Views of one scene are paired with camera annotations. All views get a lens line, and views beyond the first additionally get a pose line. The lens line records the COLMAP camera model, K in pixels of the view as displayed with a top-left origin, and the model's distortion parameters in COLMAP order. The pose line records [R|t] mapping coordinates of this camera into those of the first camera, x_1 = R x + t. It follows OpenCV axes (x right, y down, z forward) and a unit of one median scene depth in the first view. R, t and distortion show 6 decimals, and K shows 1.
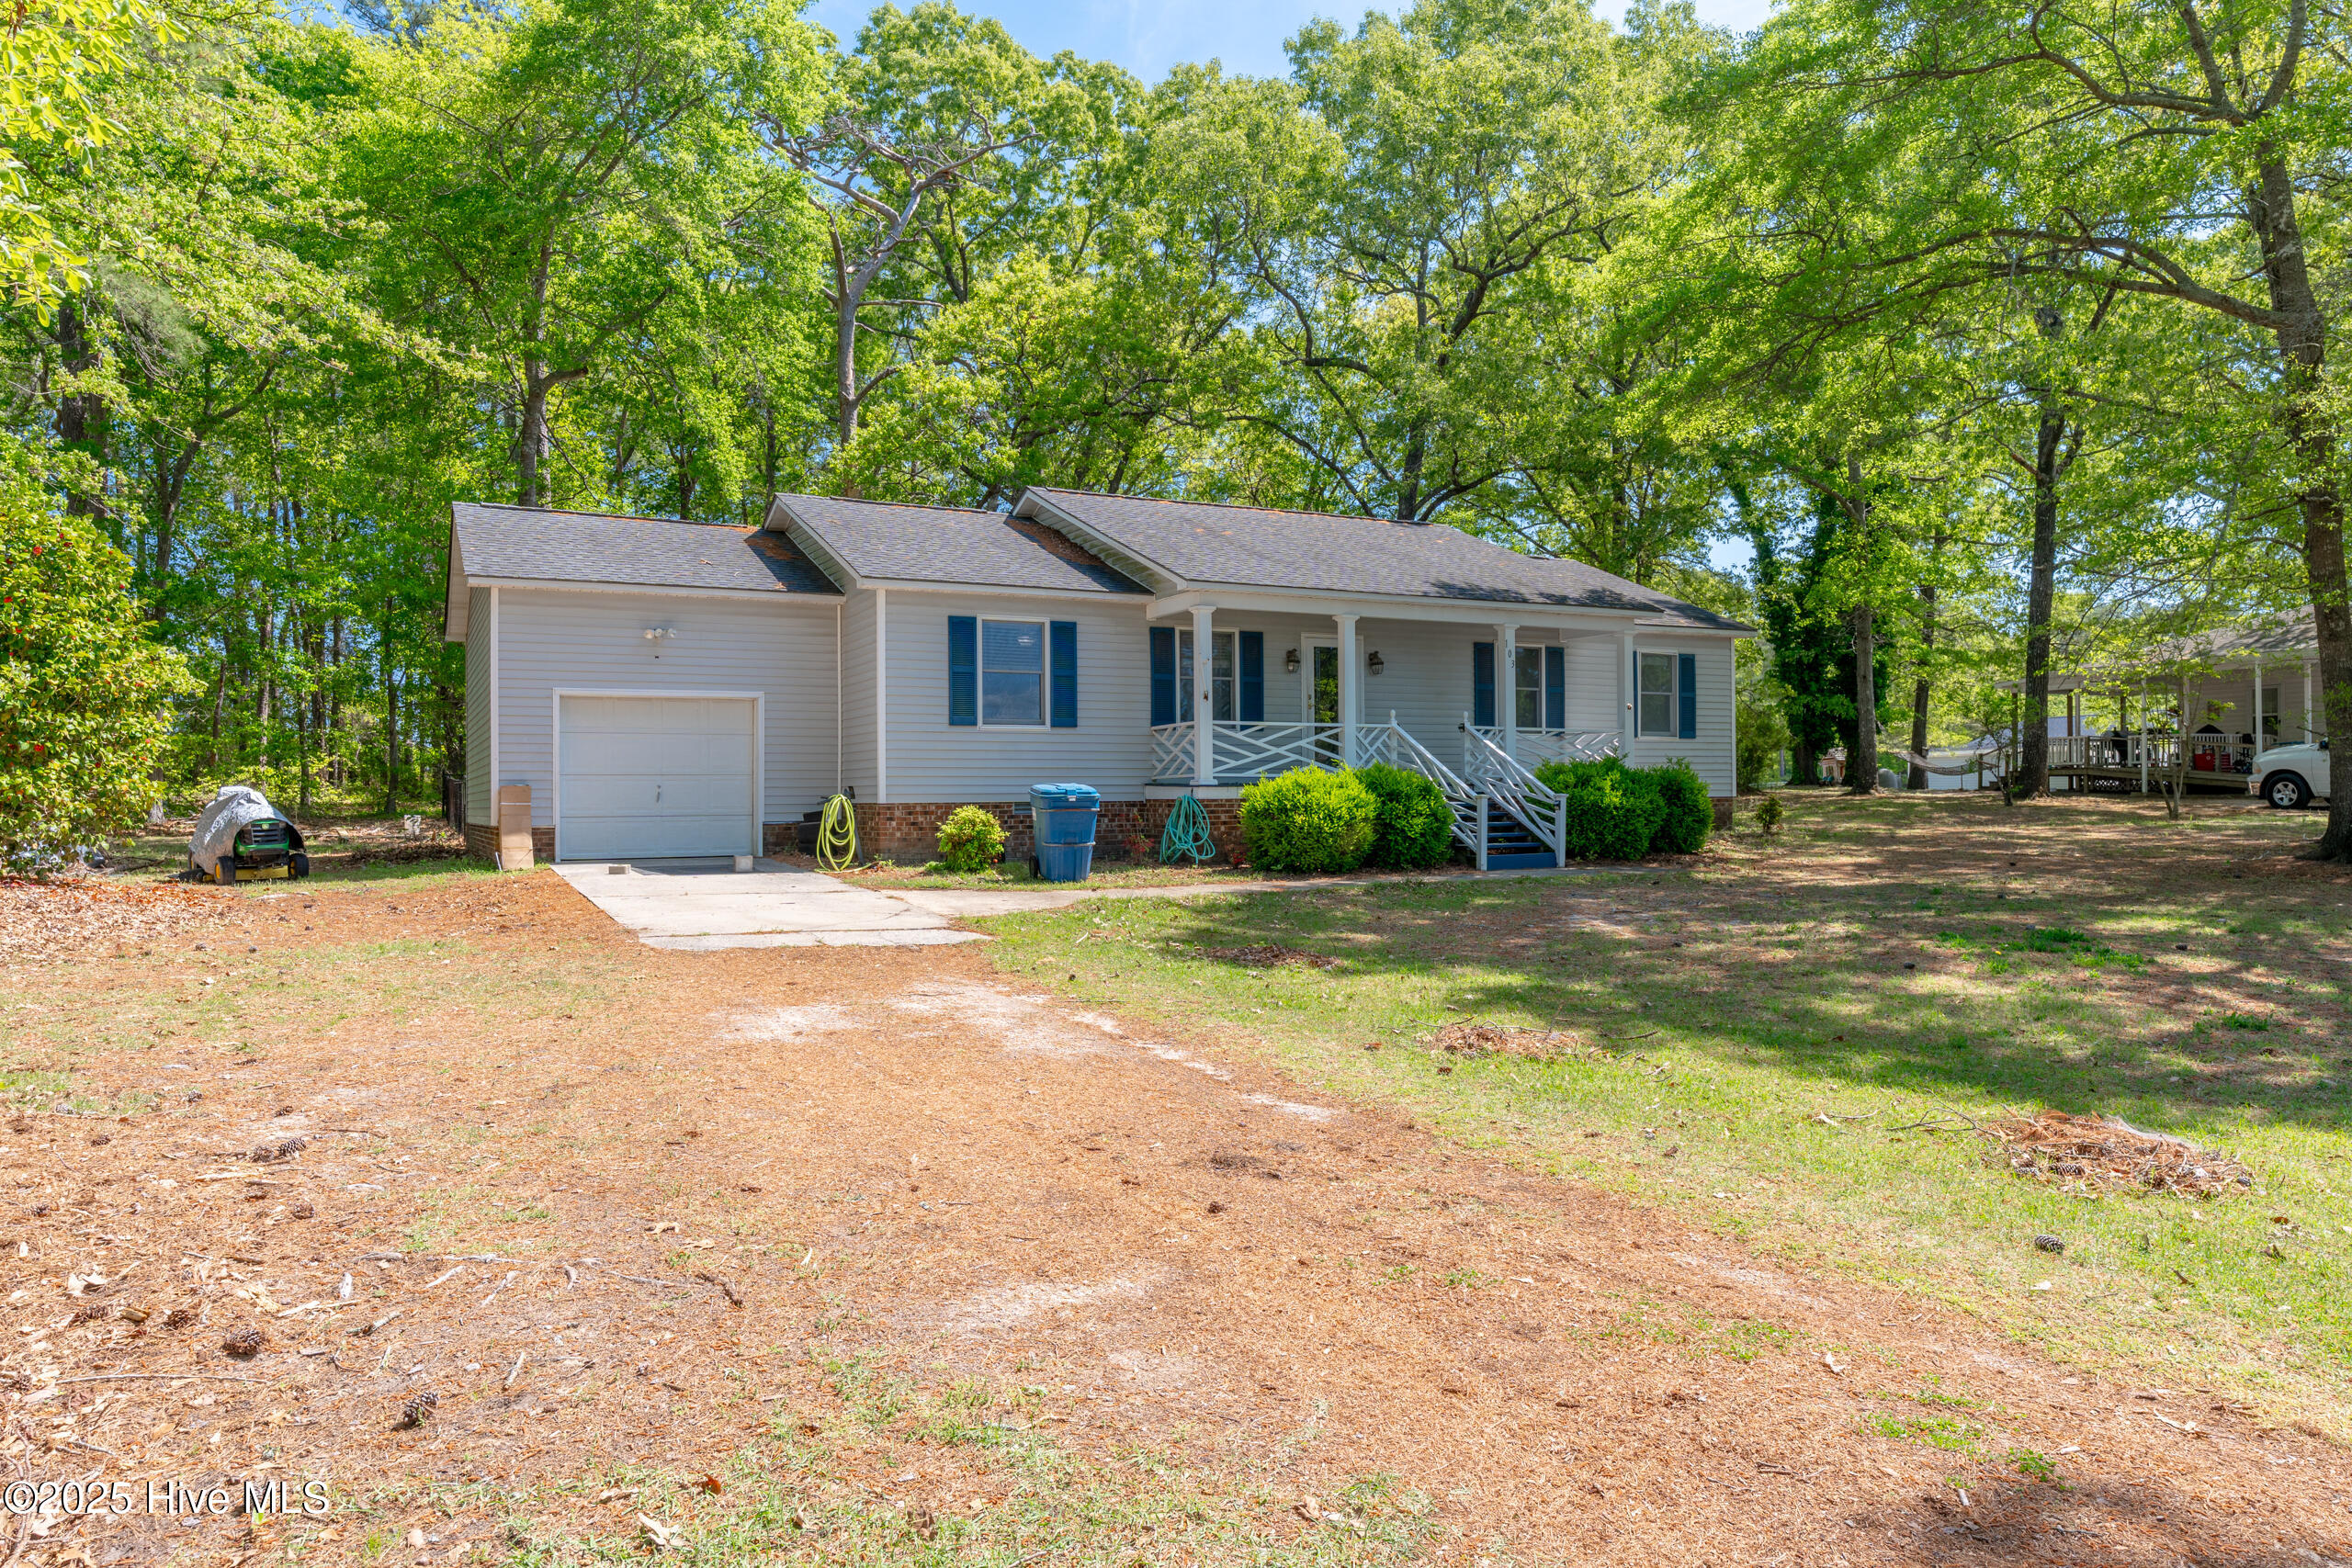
lens RADIAL K [[1571.8, 0, 1181.4], [0, 1571.8, 764.2], [0, 0, 1]] dist [0.004013, -0.003028]
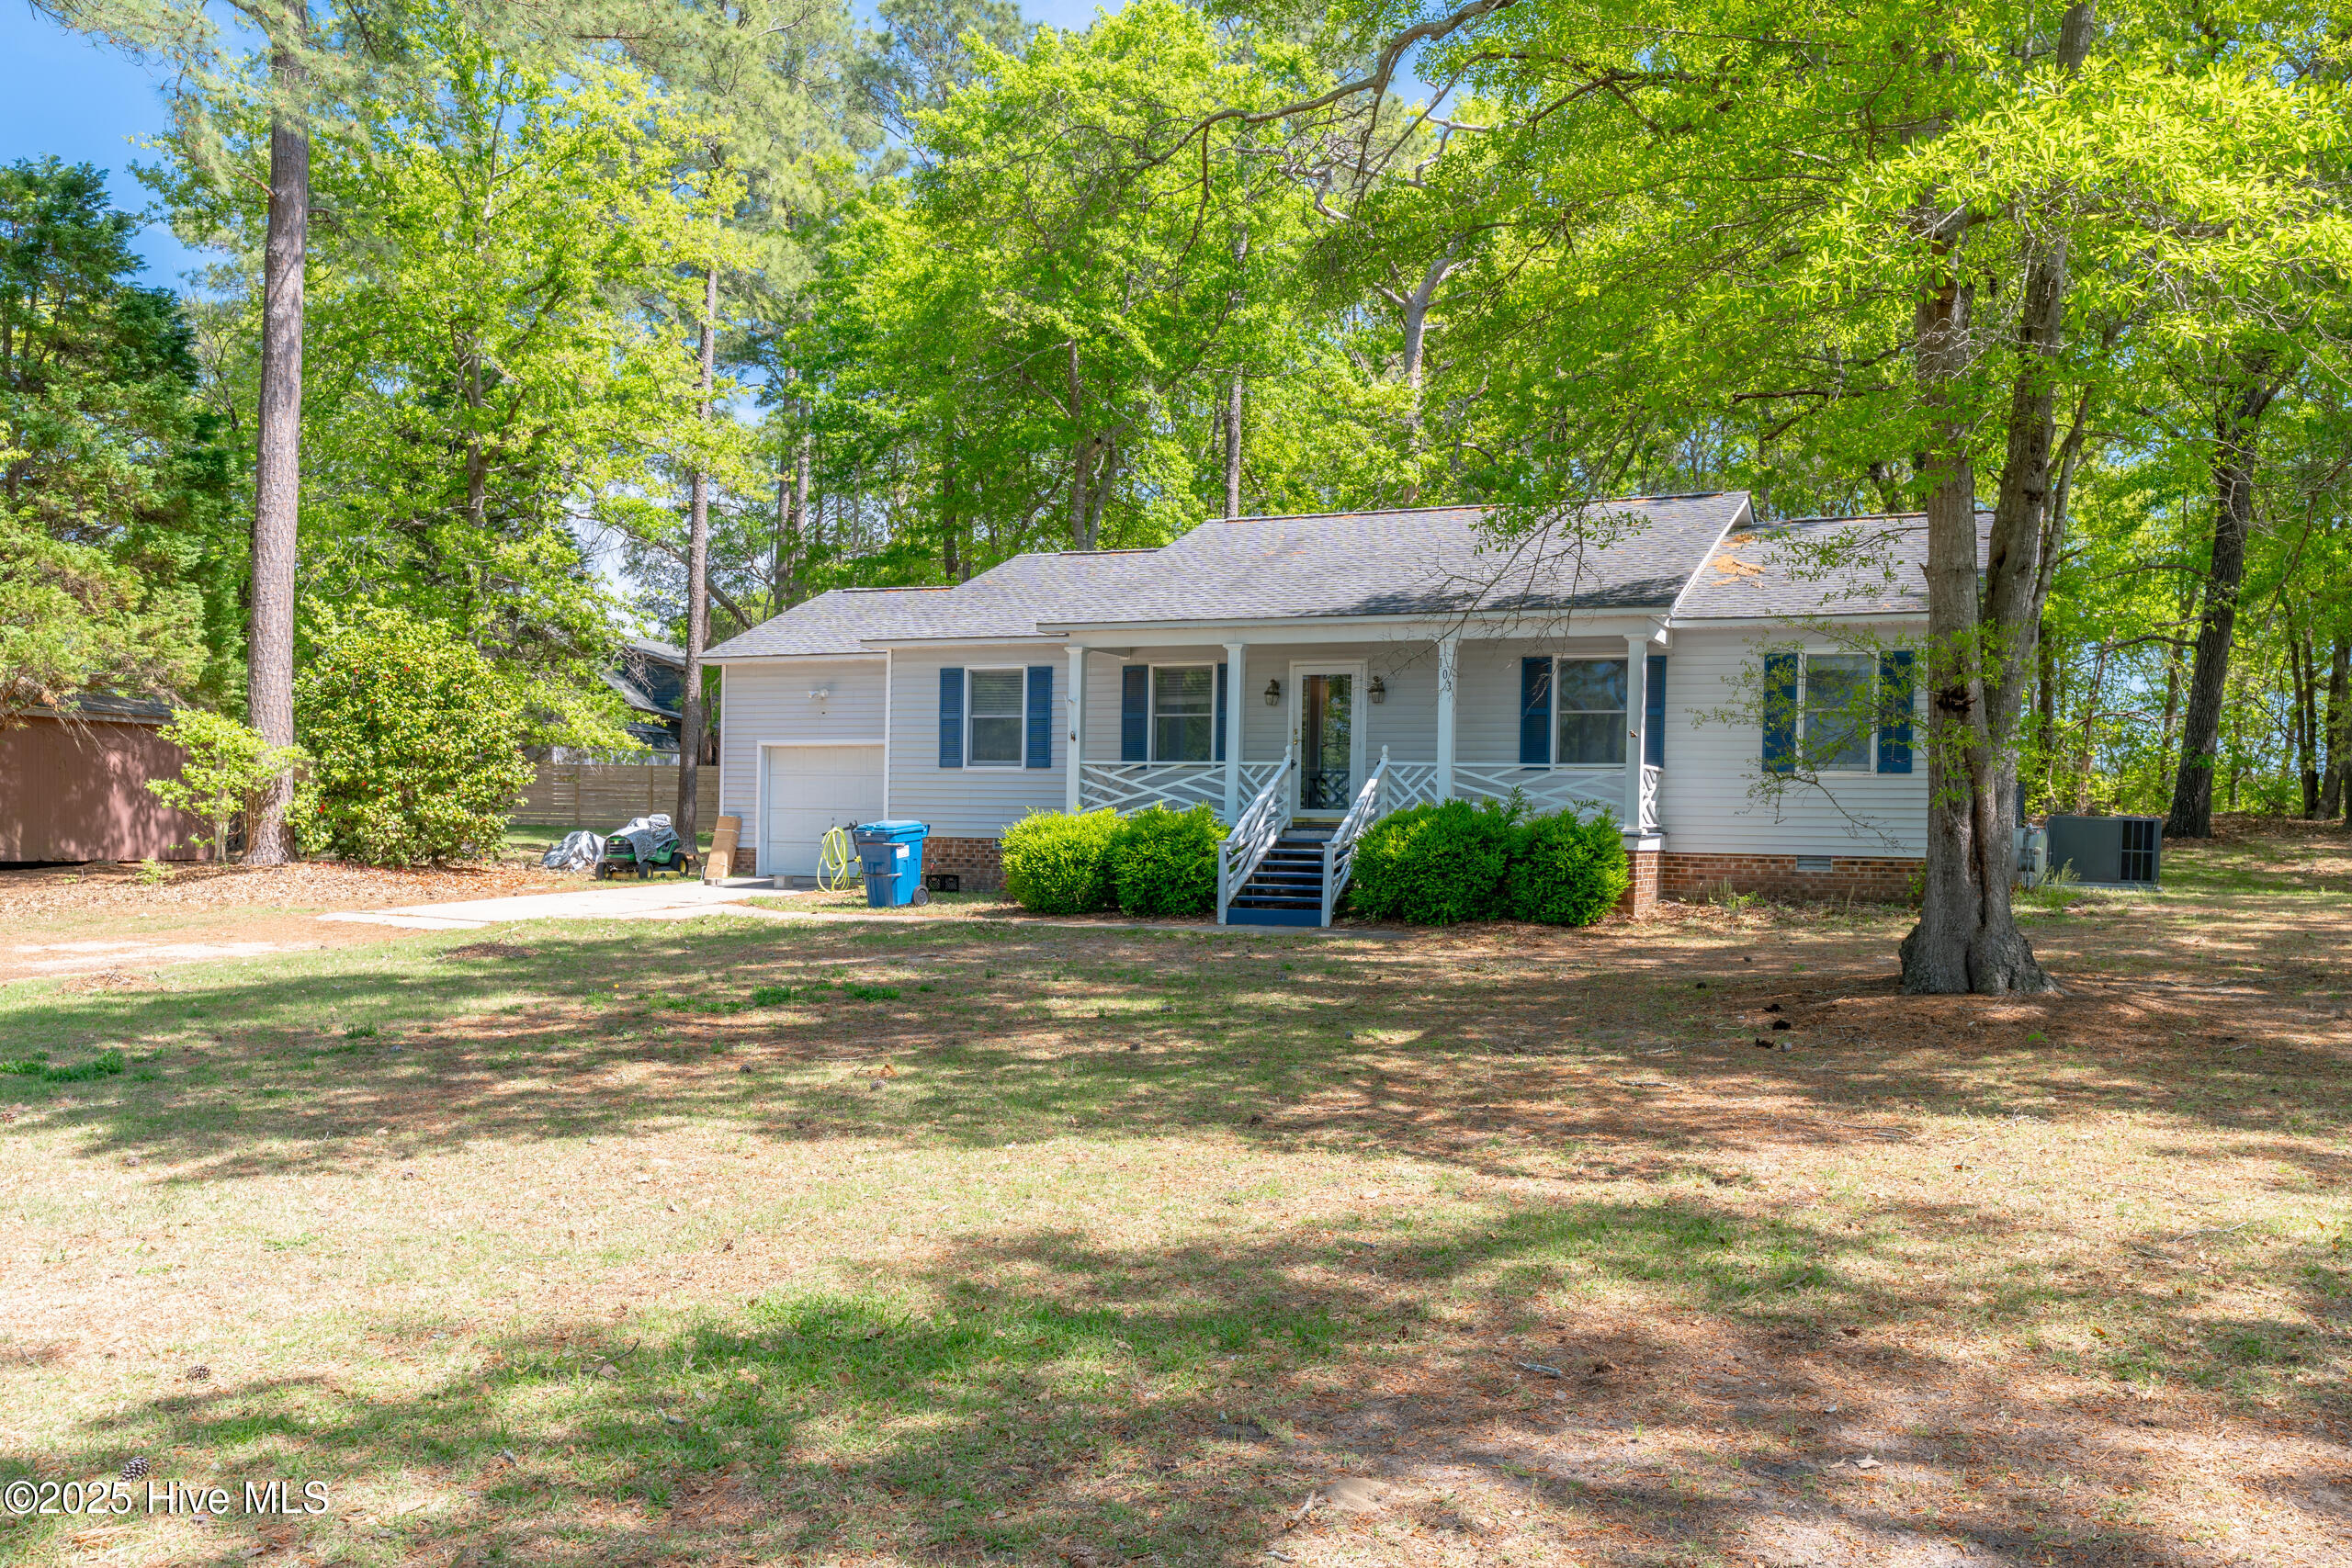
lens RADIAL K [[1988.5, 0, 1228.0], [0, 1988.5, 840.1], [0, 0, 1]] dist [0.061167, -0.006654]
pose [[0.630968, 0.021522, -0.775510, 1.036390], [-0.006270, 0.999724, 0.022643, -0.006360], [0.775783, -0.009425, 0.630929, 0.266220]]
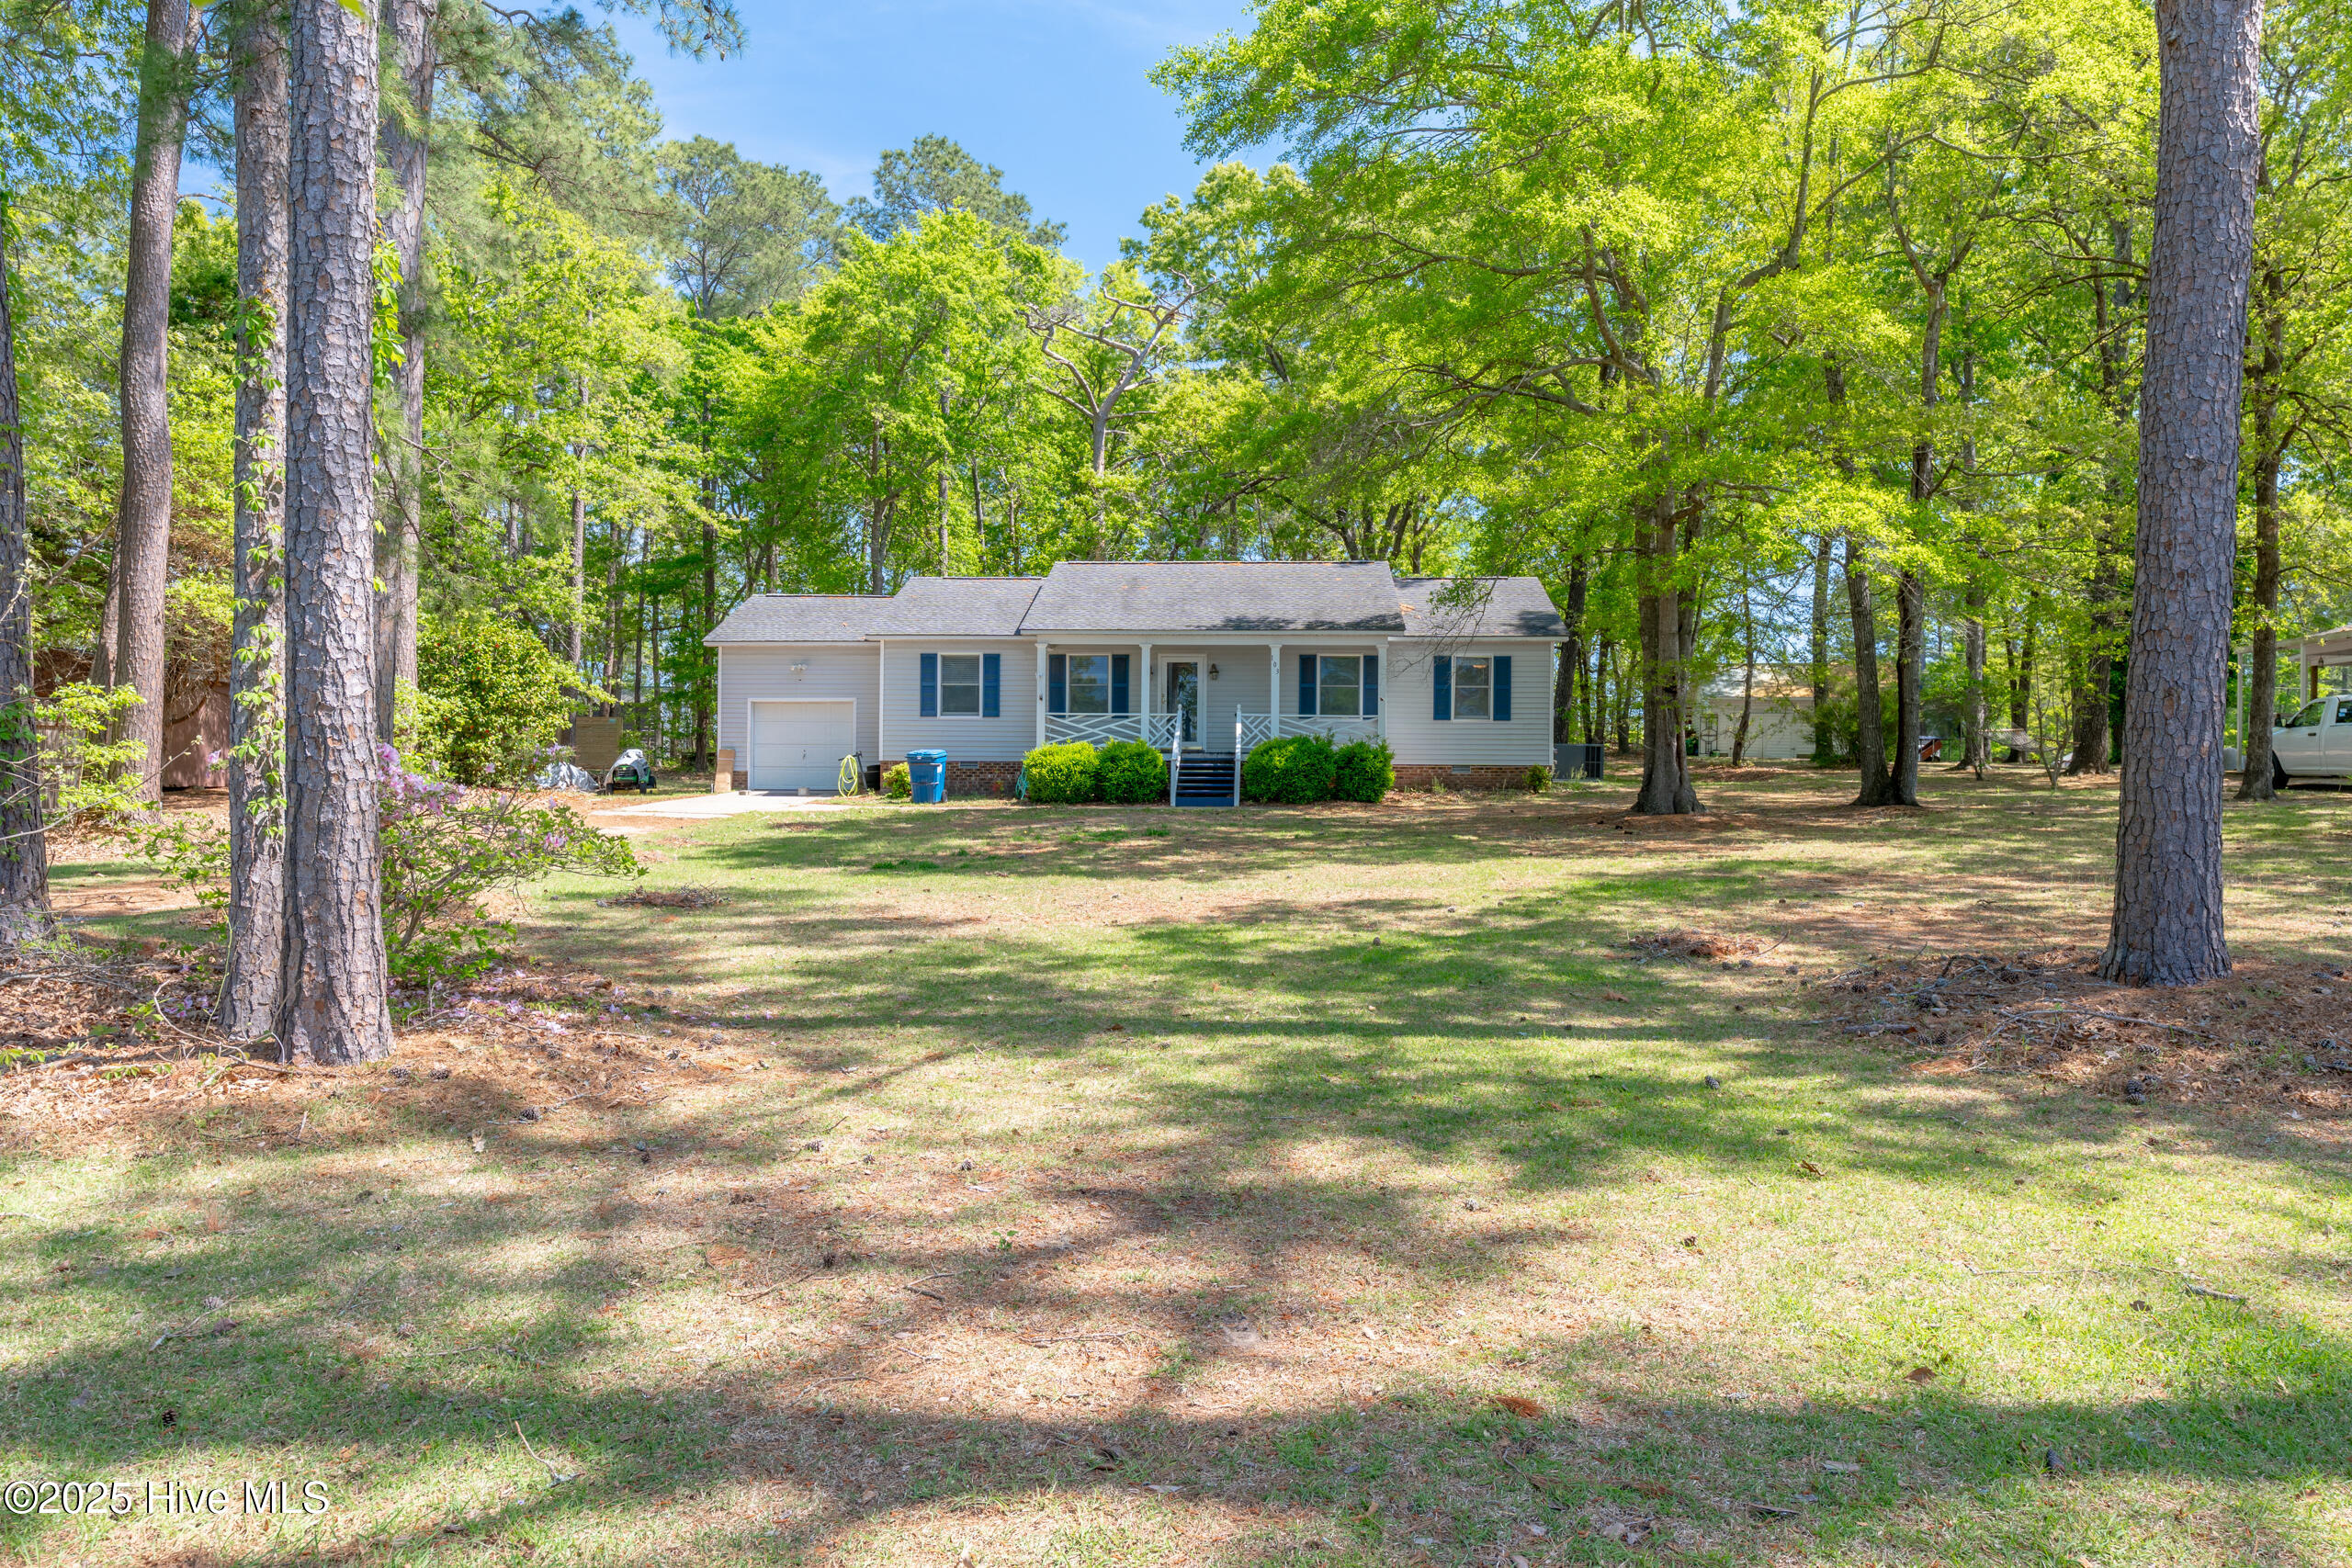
lens RADIAL K [[1625.1, 0, 1175.2], [0, 1625.1, 777.8], [0, 0, 1]] dist [0.021900, -0.001222]
pose [[0.856376, 0.013267, -0.516182, 0.993925], [-0.003452, 0.999795, 0.019969, 0.006006], [0.516341, -0.015319, 0.856246, -0.384298]]
